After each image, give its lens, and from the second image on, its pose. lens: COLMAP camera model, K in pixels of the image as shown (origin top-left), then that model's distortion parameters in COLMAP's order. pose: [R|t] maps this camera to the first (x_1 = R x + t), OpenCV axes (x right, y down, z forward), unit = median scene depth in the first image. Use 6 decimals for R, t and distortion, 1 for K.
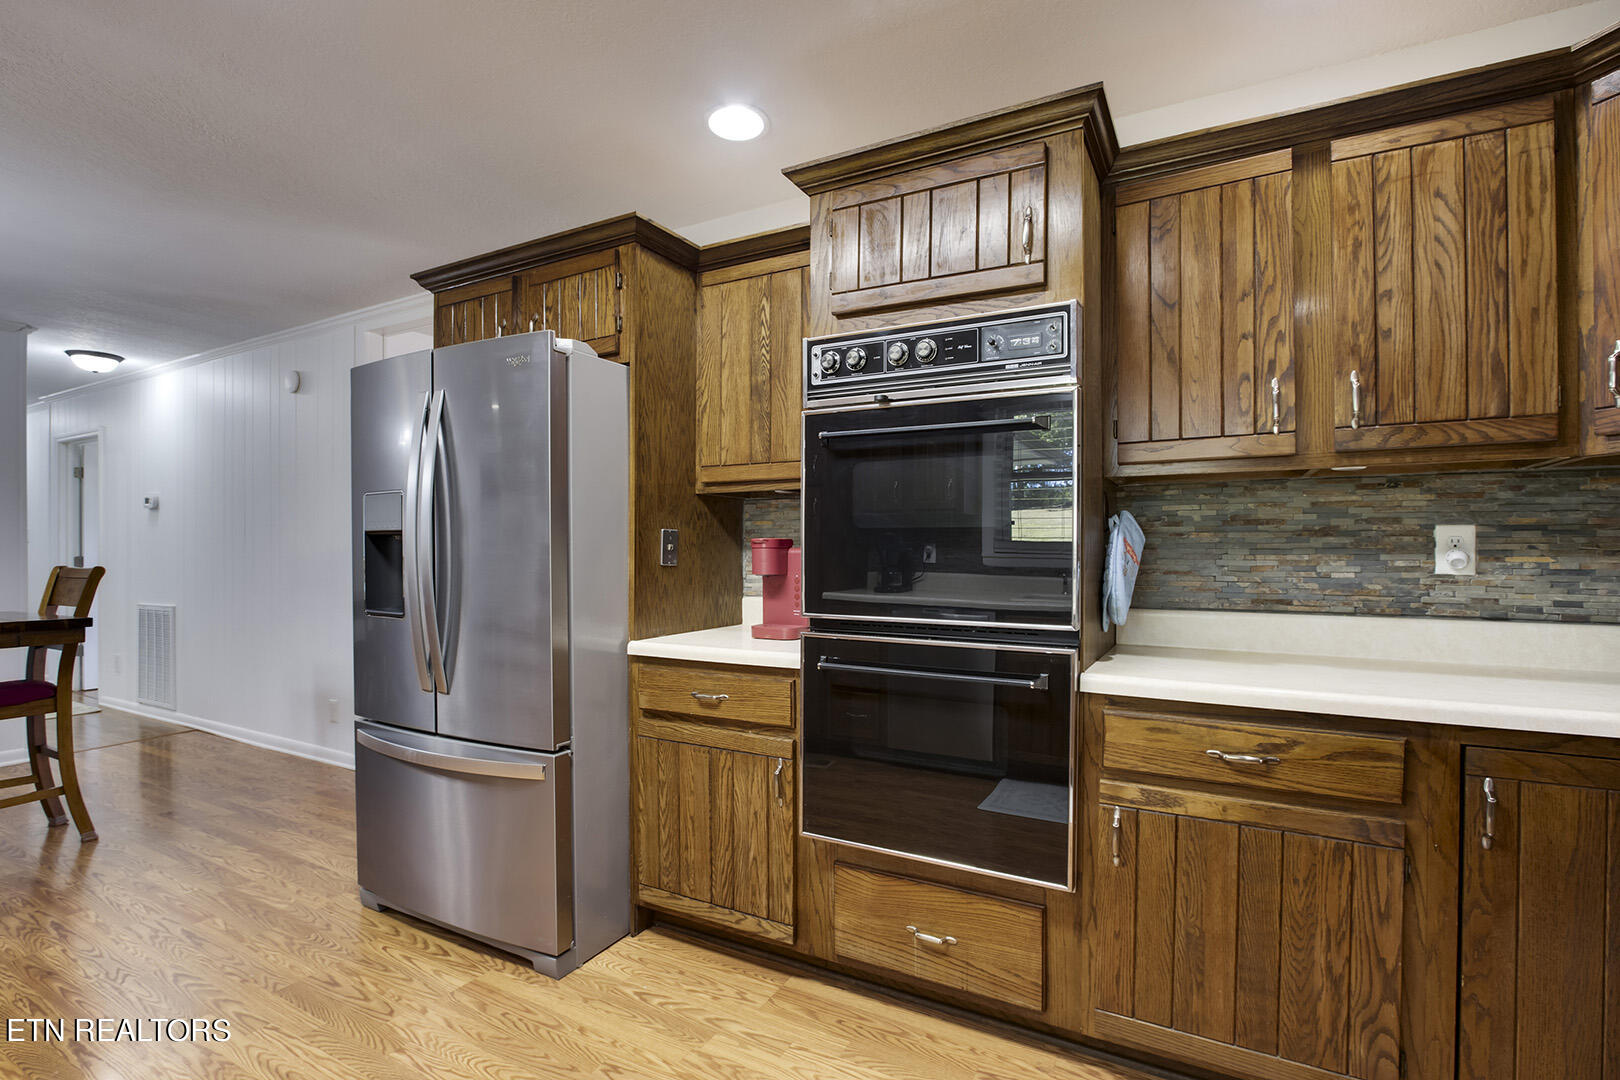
lens RADIAL K [[757.3, 0, 813.4], [0, 757.3, 549.8], [0, 0, 1]] dist [-0.021624, 0.001628]
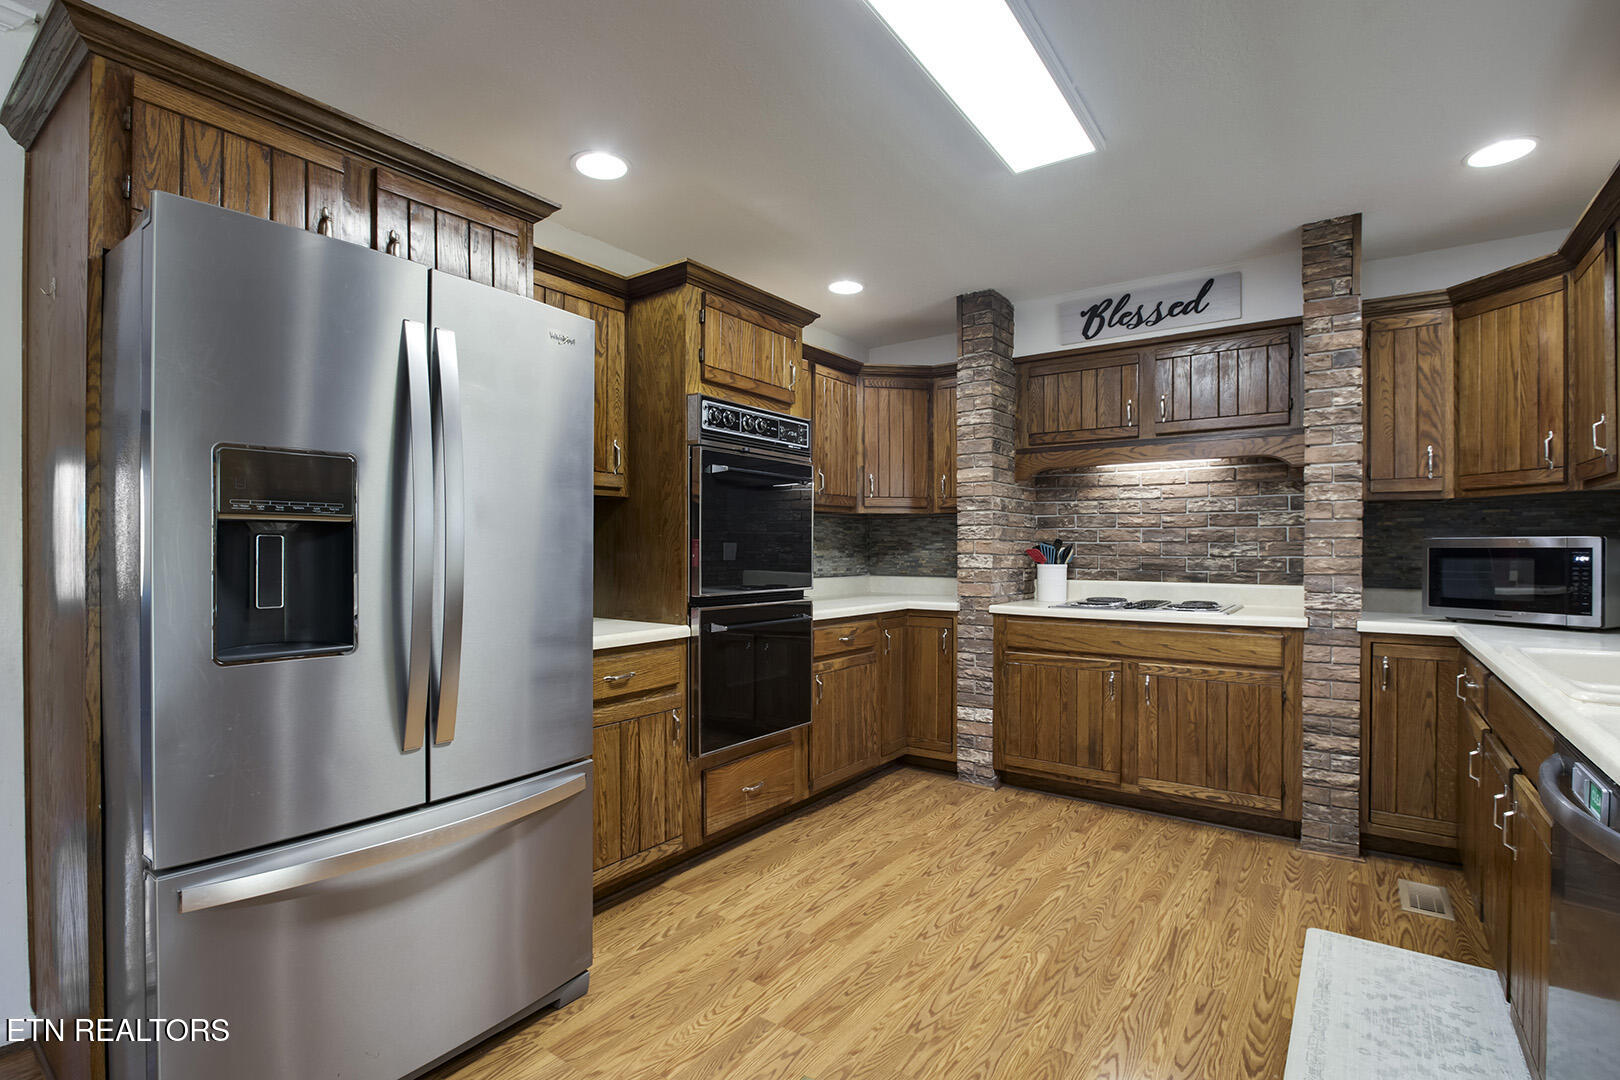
lens RADIAL K [[757.3, 0, 814.0], [0, 757.3, 545.6], [0, 0, 1]] dist [-0.021624, 0.001628]
pose [[0.126504, 0.001981, 0.991964, -1.323858], [-0.002905, 0.999994, -0.001627, -0.002321], [-0.991962, -0.002676, 0.126509, 0.617100]]
